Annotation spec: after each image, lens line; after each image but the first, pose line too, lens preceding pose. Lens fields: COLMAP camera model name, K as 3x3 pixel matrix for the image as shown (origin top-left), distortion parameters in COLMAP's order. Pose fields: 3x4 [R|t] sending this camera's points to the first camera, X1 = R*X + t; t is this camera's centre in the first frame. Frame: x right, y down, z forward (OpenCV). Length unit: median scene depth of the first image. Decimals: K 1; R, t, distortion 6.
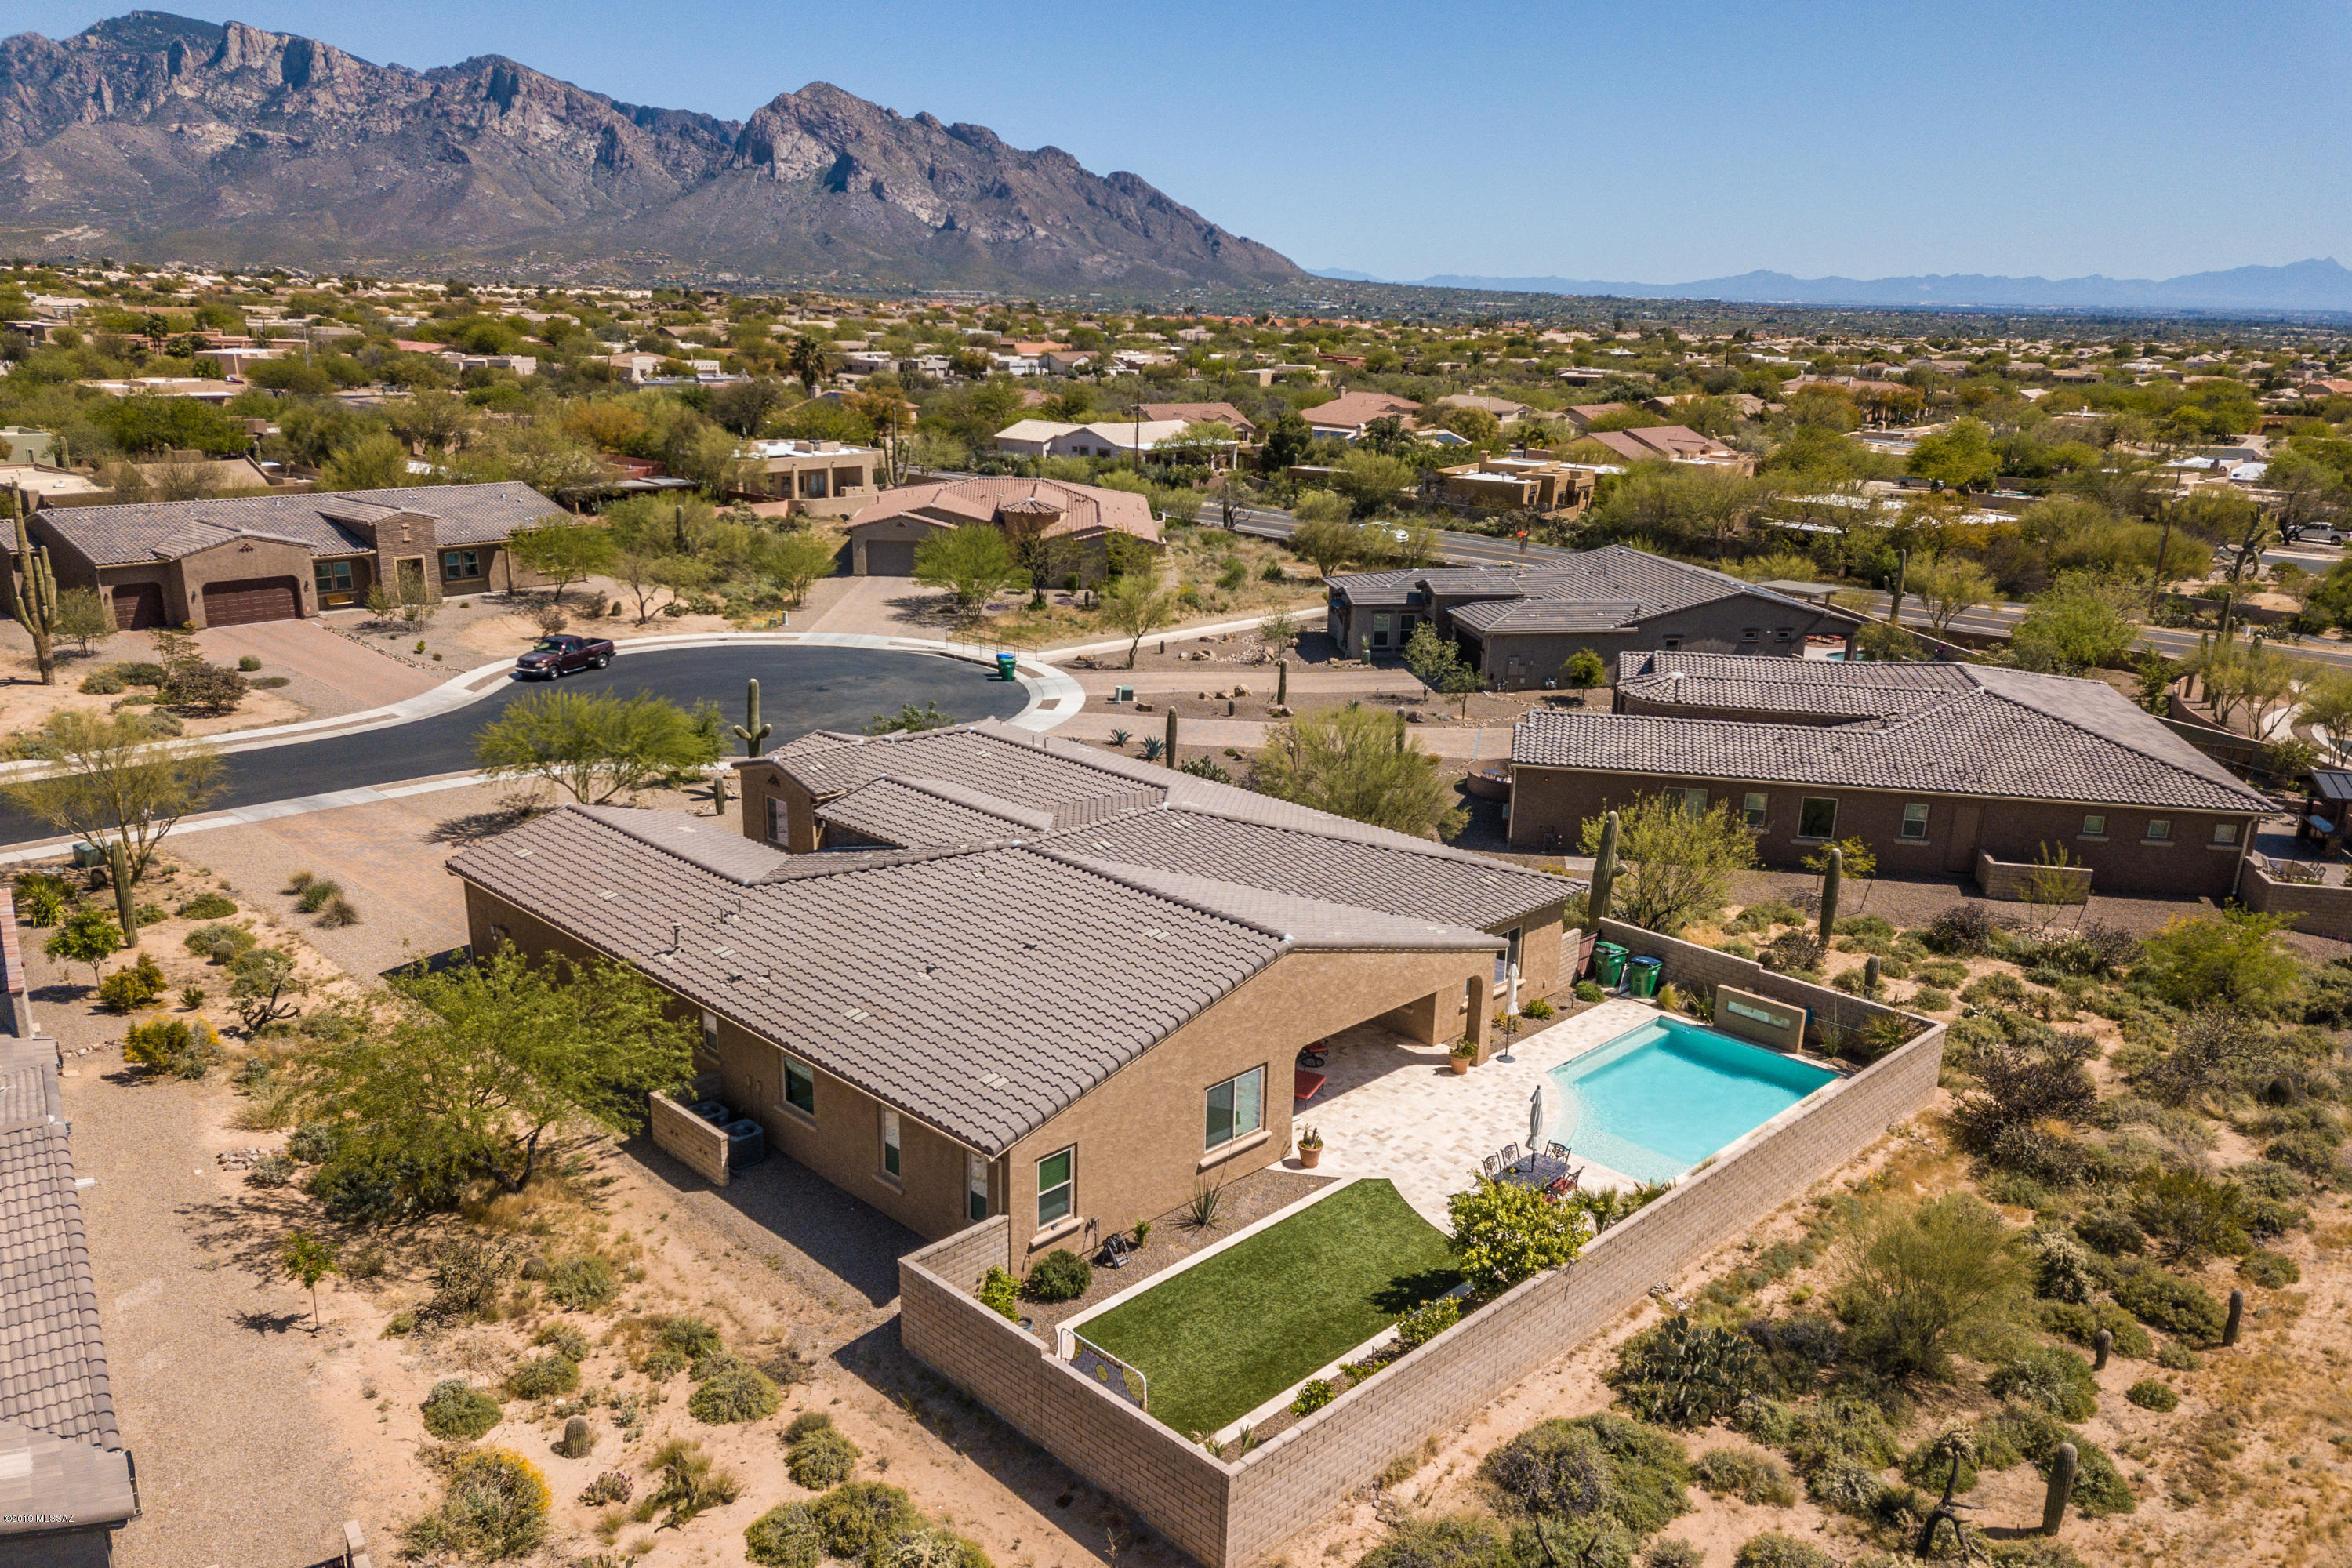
lens RADIAL K [[1793.7, 0, 1207.7], [0, 1793.7, 804.6], [0, 0, 1]] dist [0.037932, -0.008883]
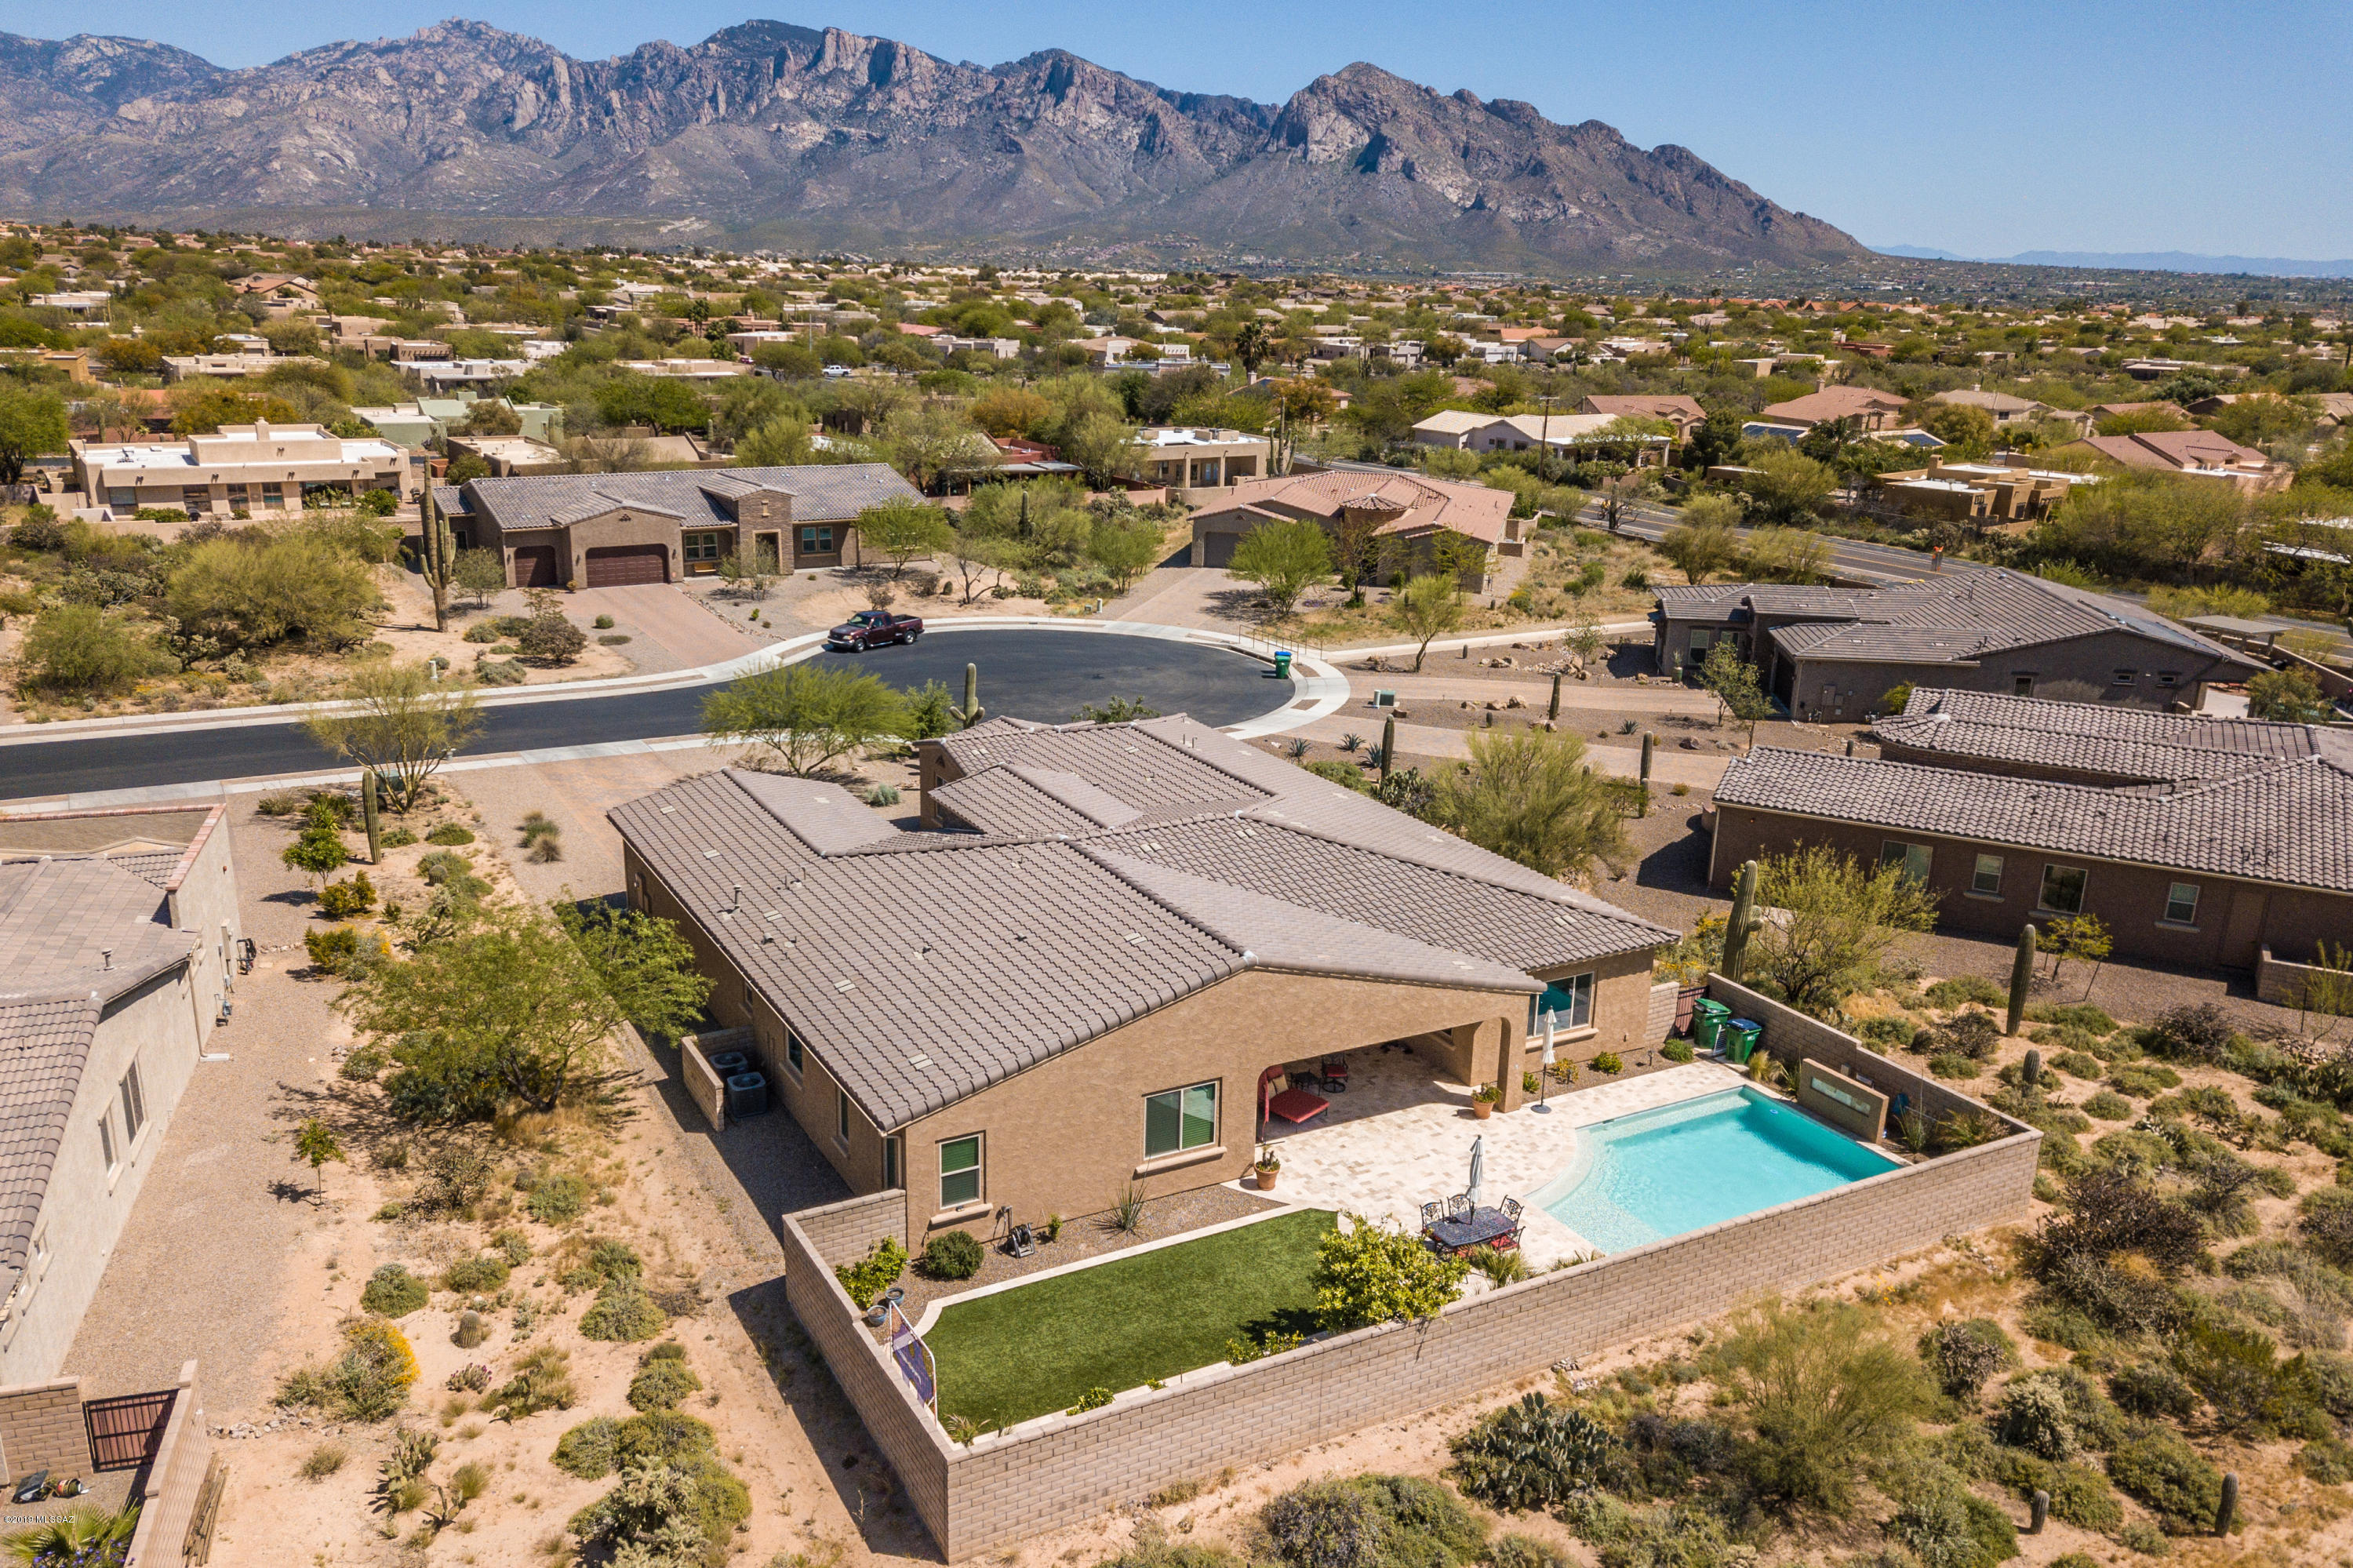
lens RADIAL K [[1852.7, 0, 1176.5], [0, 1852.7, 784.0], [0, 0, 1]] dist [0.030562, 0.002976]
pose [[0.958384, 0.076593, -0.275016, 0.188020], [-0.079133, 0.996862, 0.001863, -0.012609], [0.274296, 0.019978, 0.961438, 0.001034]]
